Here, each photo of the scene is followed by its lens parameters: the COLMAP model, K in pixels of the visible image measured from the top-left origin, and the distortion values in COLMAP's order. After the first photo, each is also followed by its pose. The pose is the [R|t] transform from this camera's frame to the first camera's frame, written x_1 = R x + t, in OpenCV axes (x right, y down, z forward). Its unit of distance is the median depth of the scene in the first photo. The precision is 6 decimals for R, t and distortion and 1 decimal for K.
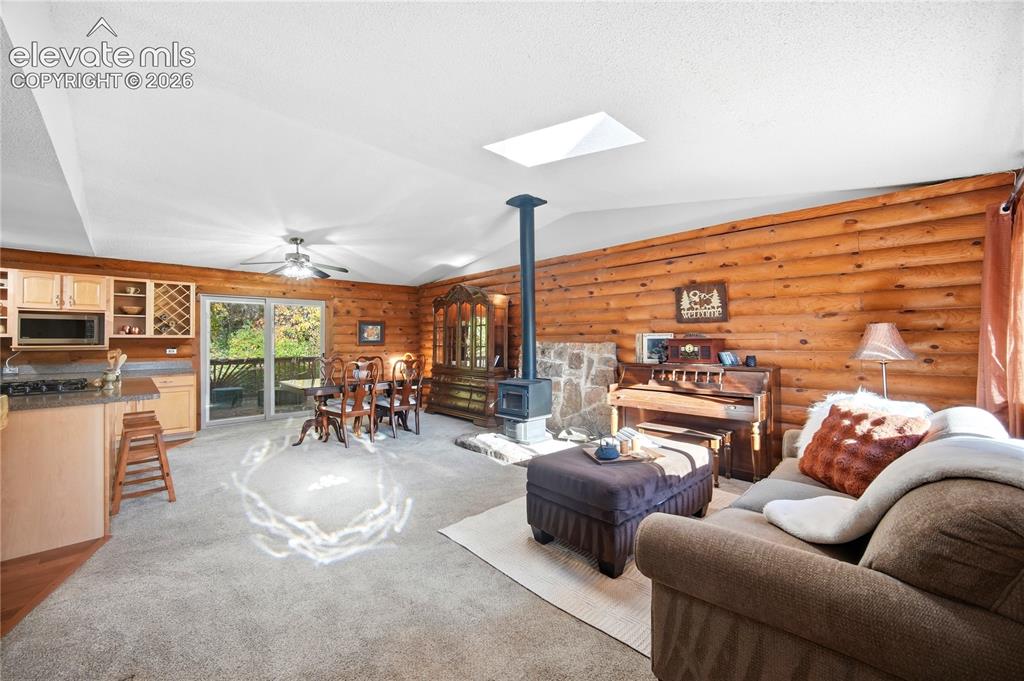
lens RADIAL K [[407.6, 0, 508.0], [0, 407.6, 337.2], [0, 0, 1]] dist [-0.001186, -0.000002]
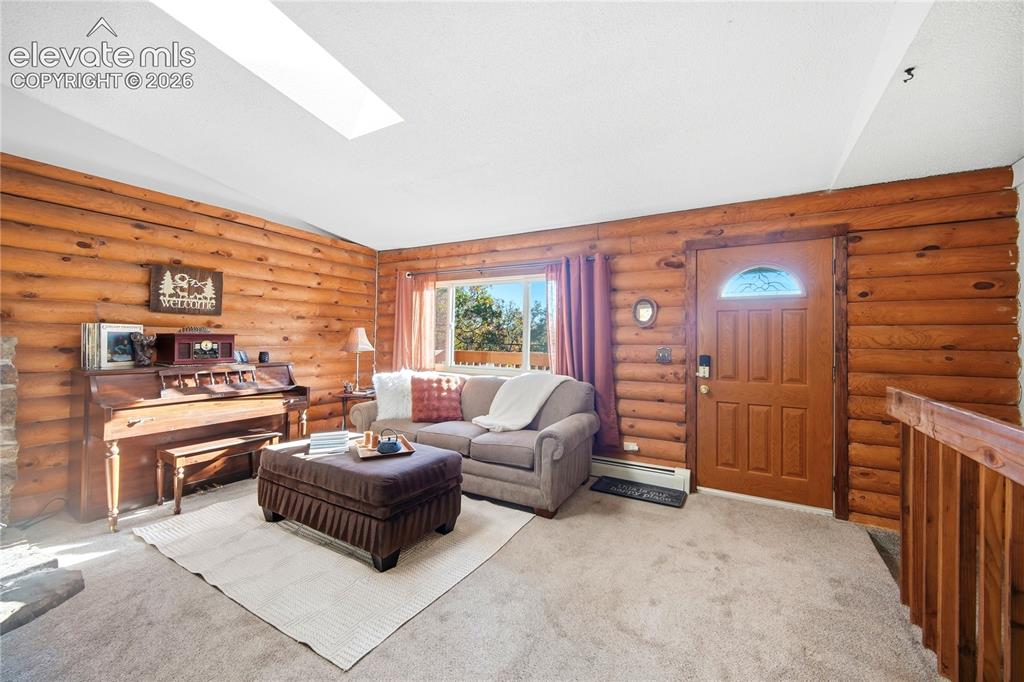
lens RADIAL K [[407.6, 0, 508.0], [0, 407.6, 337.7], [0, 0, 1]] dist [-0.001186, -0.000002]
pose [[-0.282440, 0.006472, 0.959263, -0.408383], [-0.021413, 0.999686, -0.013050, 0.007098], [-0.959046, -0.024227, -0.282213, 0.496536]]
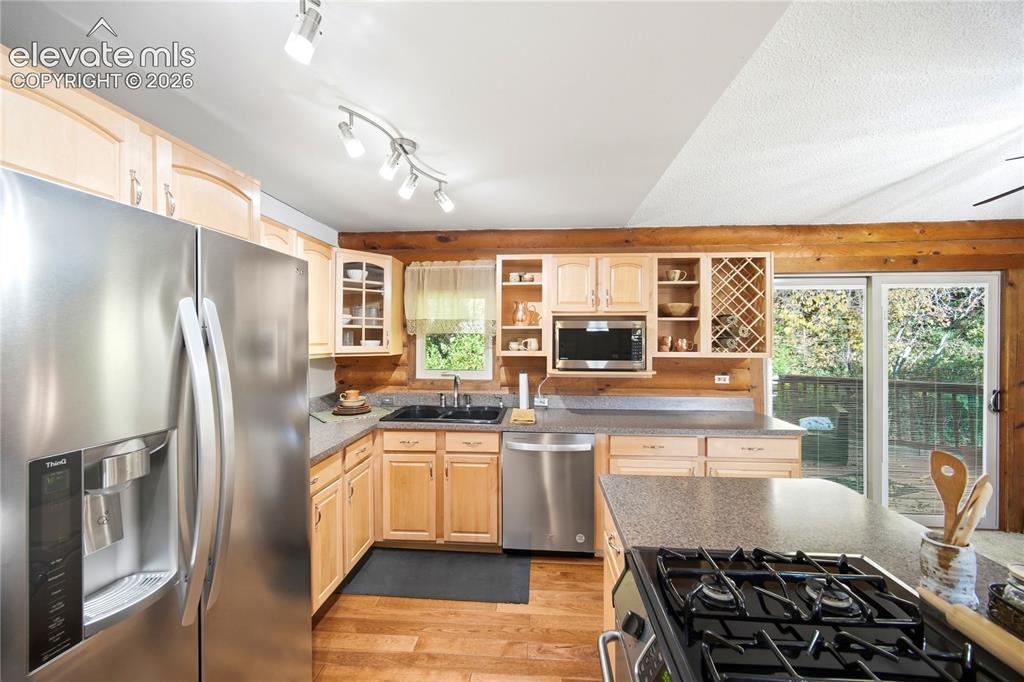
lens RADIAL K [[409.1, 0, 508.3], [0, 409.1, 335.0], [0, 0, 1]] dist [-0.000871, -0.000193]
pose [[0.674816, 0.001138, -0.737985, -0.662032], [0.002772, 0.999988, 0.004077, -0.033194], [0.737981, -0.004797, 0.674805, 0.432823]]
